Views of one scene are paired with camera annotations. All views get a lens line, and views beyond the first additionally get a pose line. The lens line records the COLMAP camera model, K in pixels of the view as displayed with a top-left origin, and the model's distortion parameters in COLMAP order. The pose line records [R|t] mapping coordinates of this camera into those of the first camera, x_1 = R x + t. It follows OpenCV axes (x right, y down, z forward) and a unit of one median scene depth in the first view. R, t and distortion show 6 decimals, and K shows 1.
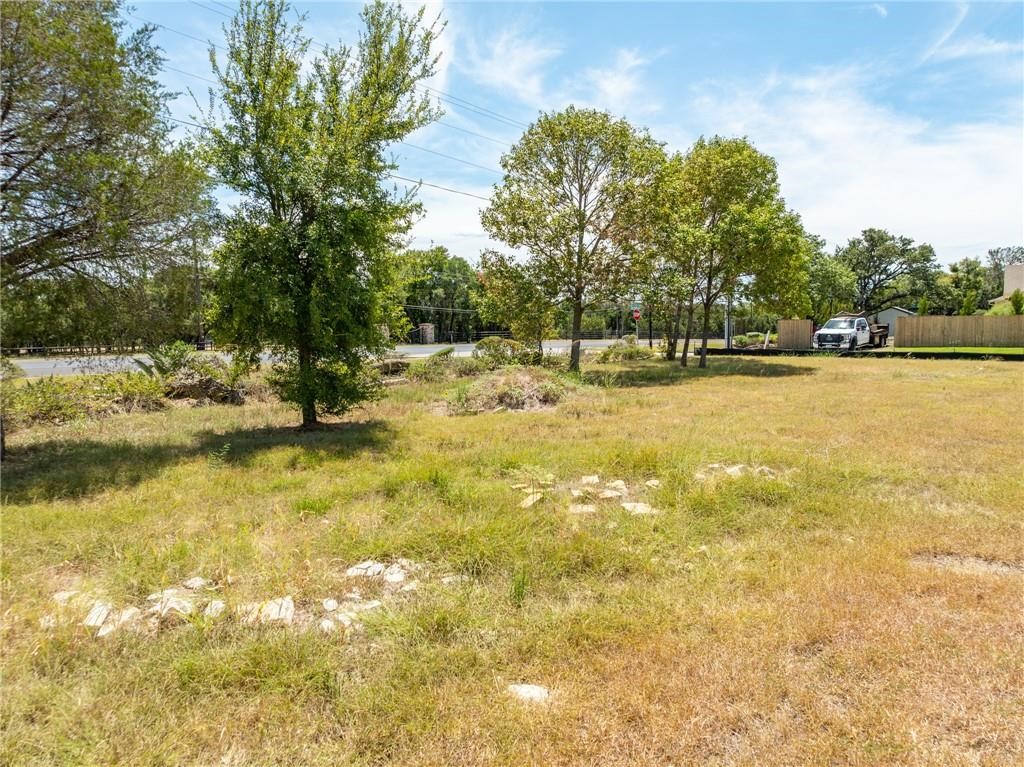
lens RADIAL K [[722.3, 0, 510.0], [0, 722.3, 383.6], [0, 0, 1]] dist [-0.033349, 0.015316]
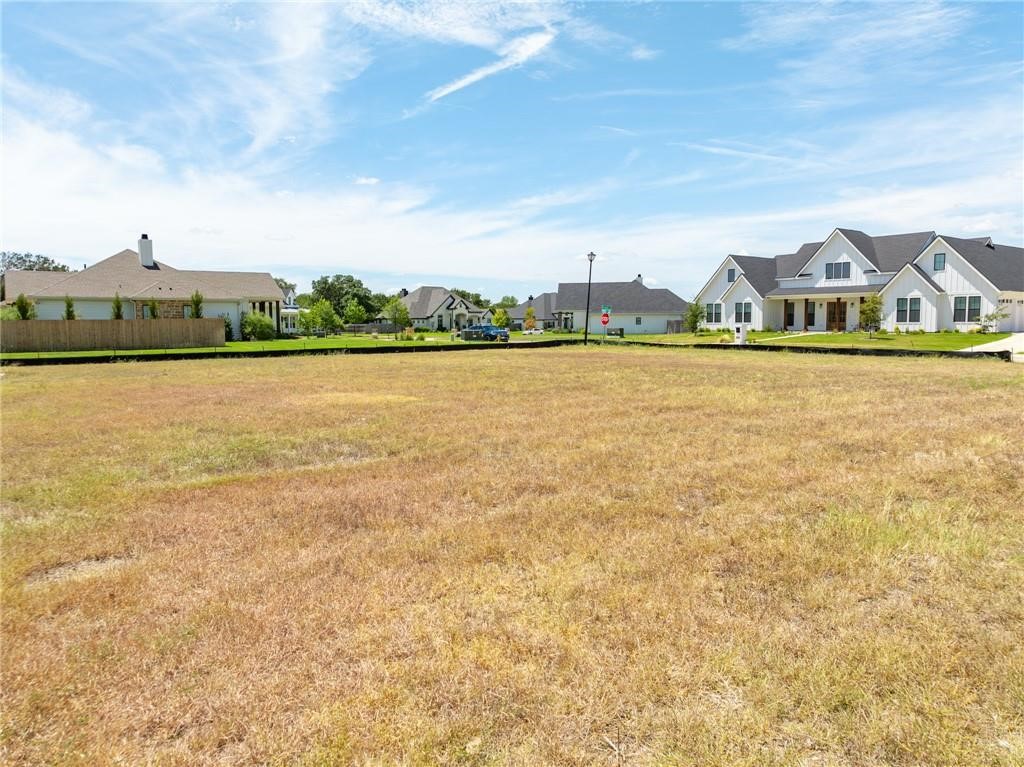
lens RADIAL K [[722.3, 0, 511.3], [0, 722.3, 382.0], [0, 0, 1]] dist [-0.033349, 0.015316]
pose [[0.326327, -0.070997, 0.942587, -0.061901], [0.083610, 0.995435, 0.046032, 0.005688], [-0.941552, 0.063788, 0.330773, 0.121818]]
